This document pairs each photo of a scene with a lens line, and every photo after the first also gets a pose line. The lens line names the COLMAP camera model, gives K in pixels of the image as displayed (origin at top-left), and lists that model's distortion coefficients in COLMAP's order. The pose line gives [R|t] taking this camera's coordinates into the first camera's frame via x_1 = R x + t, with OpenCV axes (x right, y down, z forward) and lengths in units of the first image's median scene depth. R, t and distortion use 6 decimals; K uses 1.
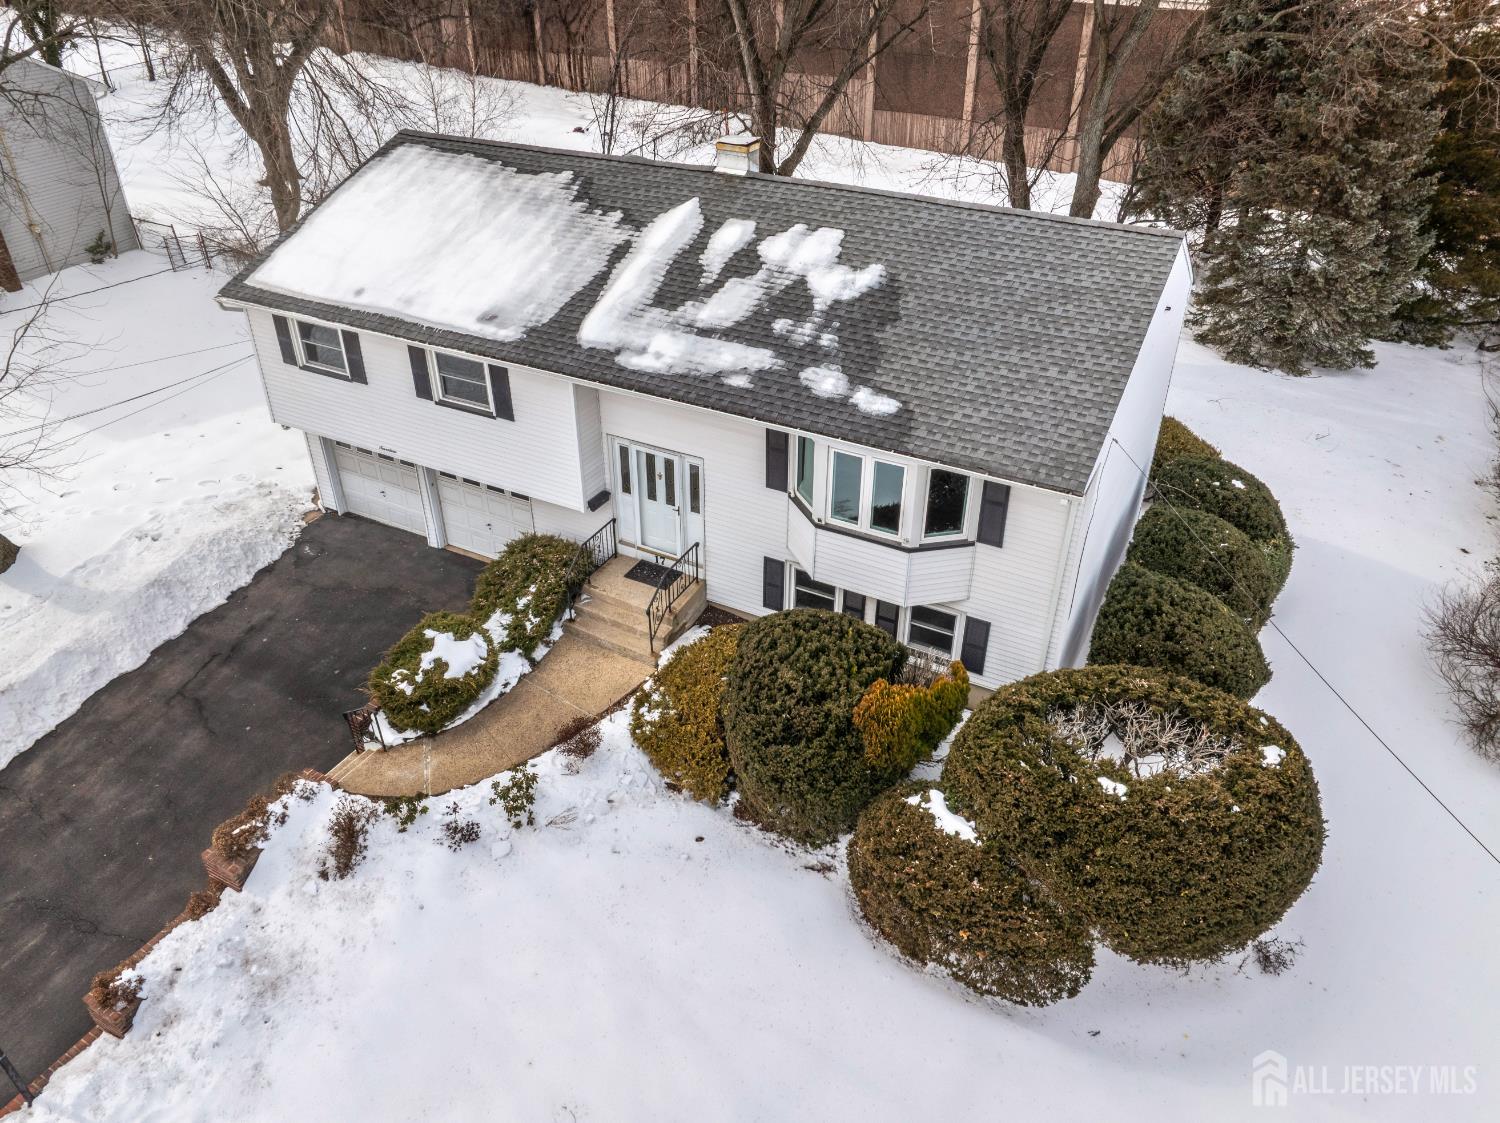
lens RADIAL K [[1066.8, 0, 750.0], [0, 1066.8, 561.5], [0, 0, 1]] dist [-0.035914, 0.005303]
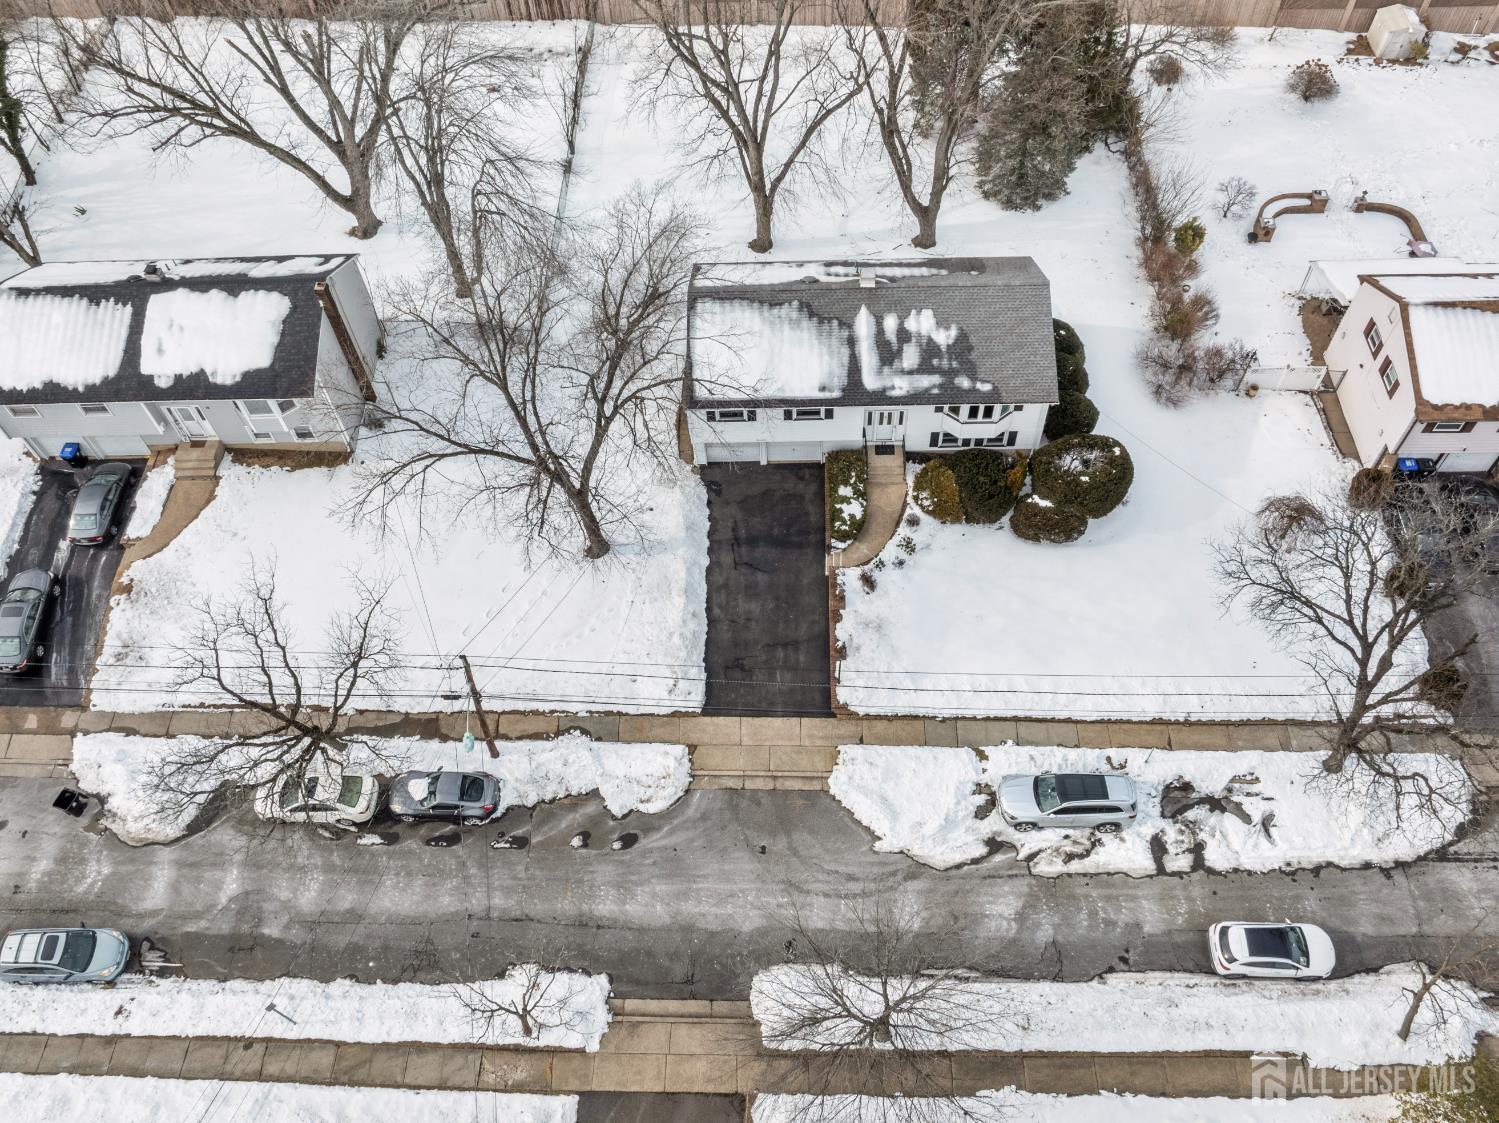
lens RADIAL K [[1152.2, 0, 749.5], [0, 1152.2, 561.5], [0, 0, 1]] dist [-0.032947, -0.005198]
pose [[0.888846, -0.399253, 0.224832, -1.259414], [0.288045, 0.868472, 0.403469, -1.096380], [-0.356347, -0.293860, 0.886940, -1.622331]]
